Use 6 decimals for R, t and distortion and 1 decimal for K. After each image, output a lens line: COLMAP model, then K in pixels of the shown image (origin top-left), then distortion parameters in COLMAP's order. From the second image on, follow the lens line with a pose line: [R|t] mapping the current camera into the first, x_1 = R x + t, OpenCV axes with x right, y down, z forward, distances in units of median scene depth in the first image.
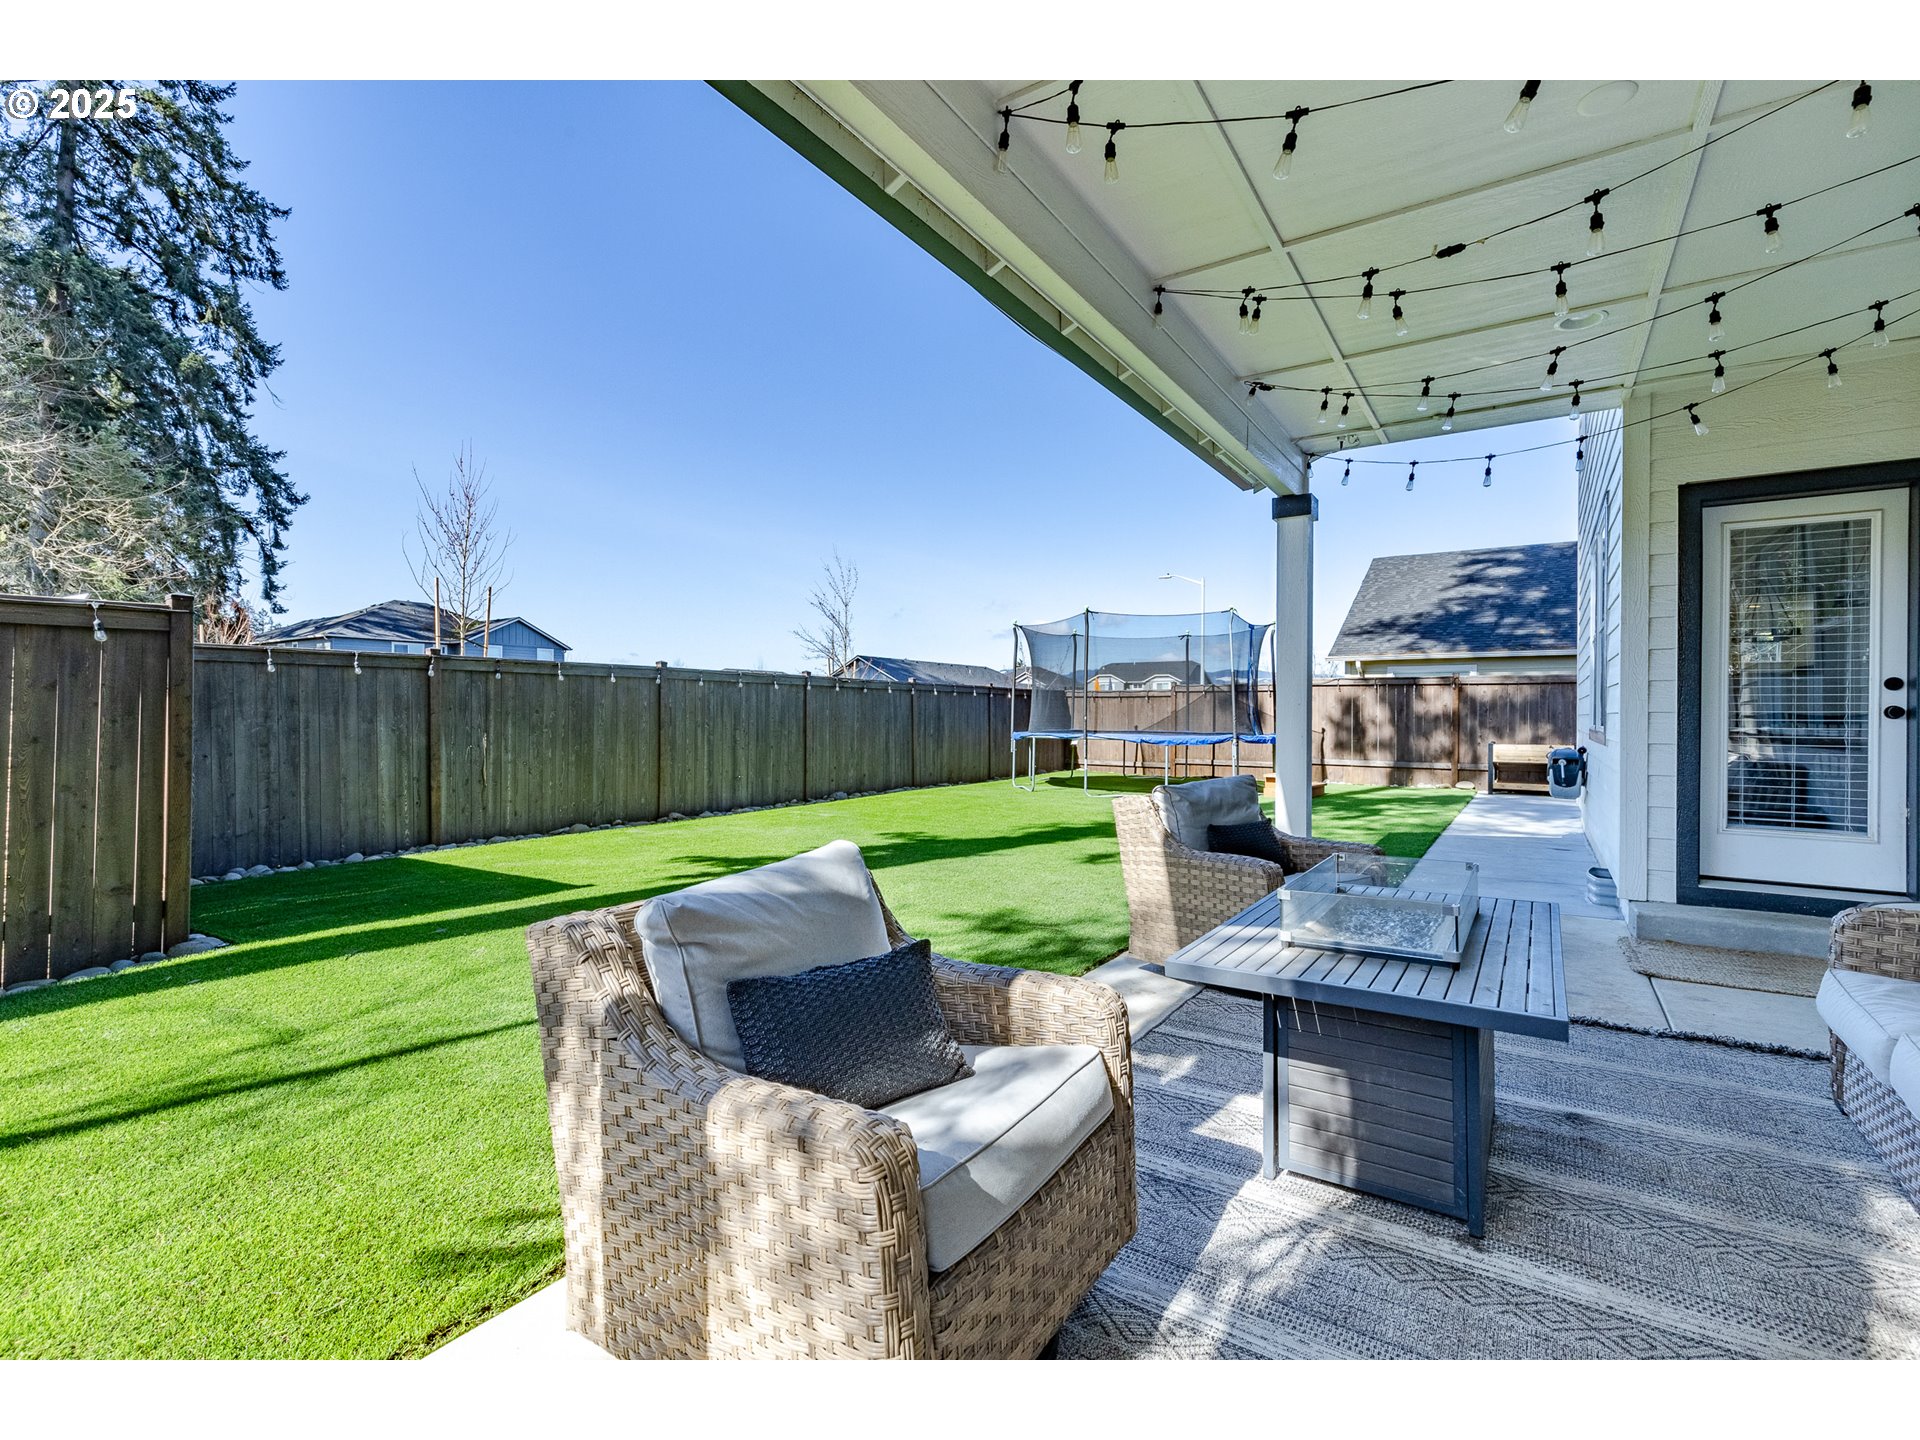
lens RADIAL K [[869.3, 0, 953.0], [0, 869.3, 712.5], [0, 0, 1]] dist [0.005539, -0.000188]
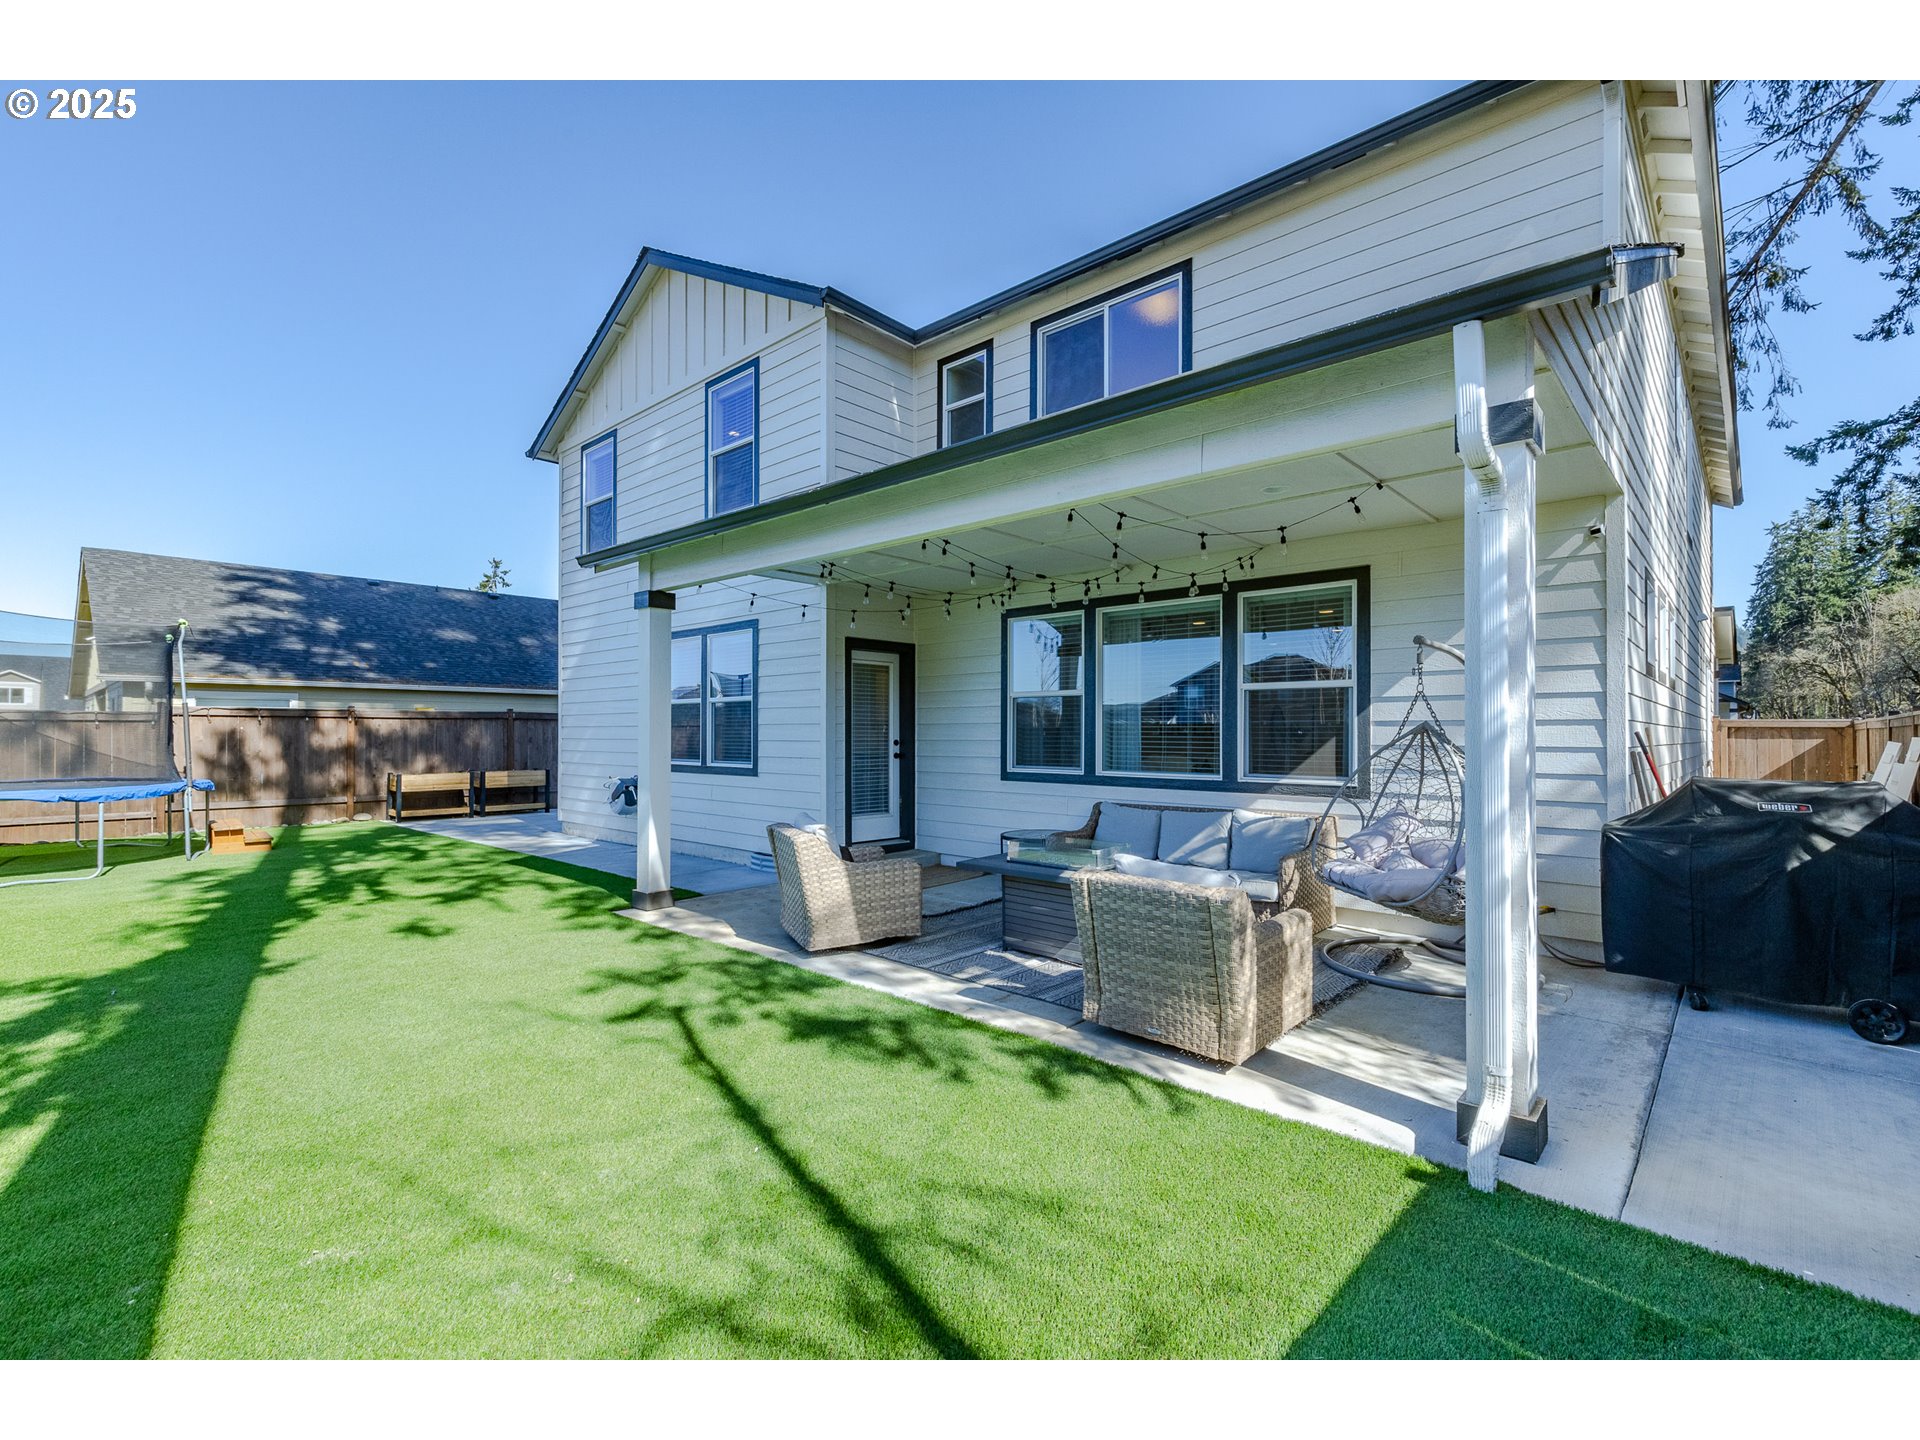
lens RADIAL K [[869.3, 0, 962.8], [0, 869.3, 724.1], [0, 0, 1]] dist [0.005539, -0.000188]
pose [[0.151417, 0.003646, 0.988463, -0.326366], [0.000418, 0.999993, -0.003752, -0.021772], [-0.988470, 0.000981, 0.151414, 0.157768]]
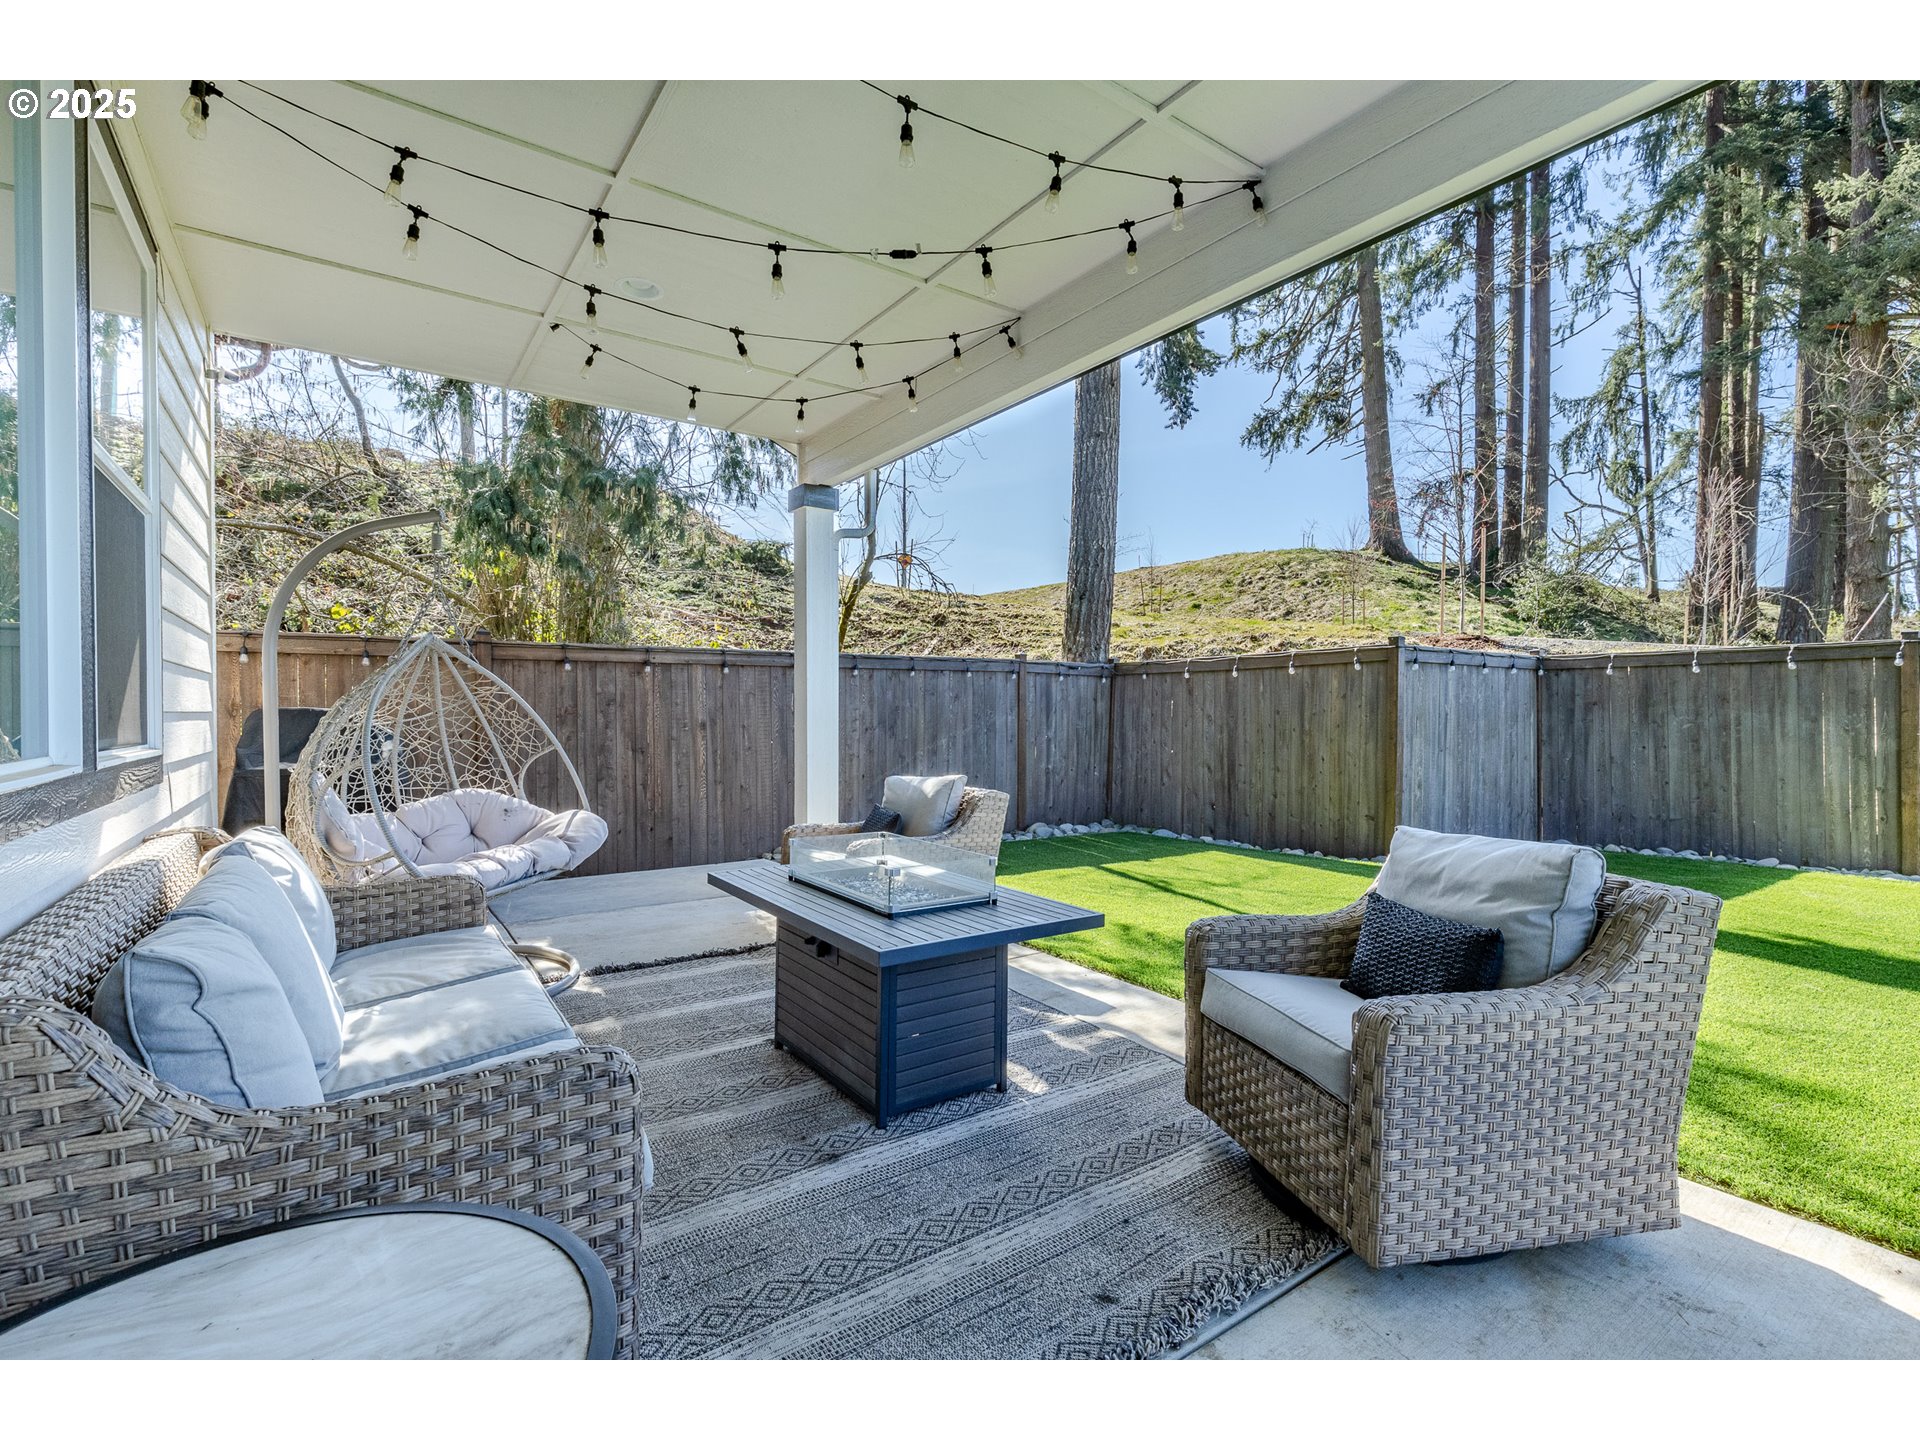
lens RADIAL K [[869.3, 0, 950.9], [0, 869.3, 713.3], [0, 0, 1]] dist [0.005539, -0.000188]
pose [[-0.362310, 0.004382, -0.932047, 0.244651], [0.000870, 0.999990, 0.004364, -0.000814], [0.932057, 0.000770, -0.362311, 0.233583]]
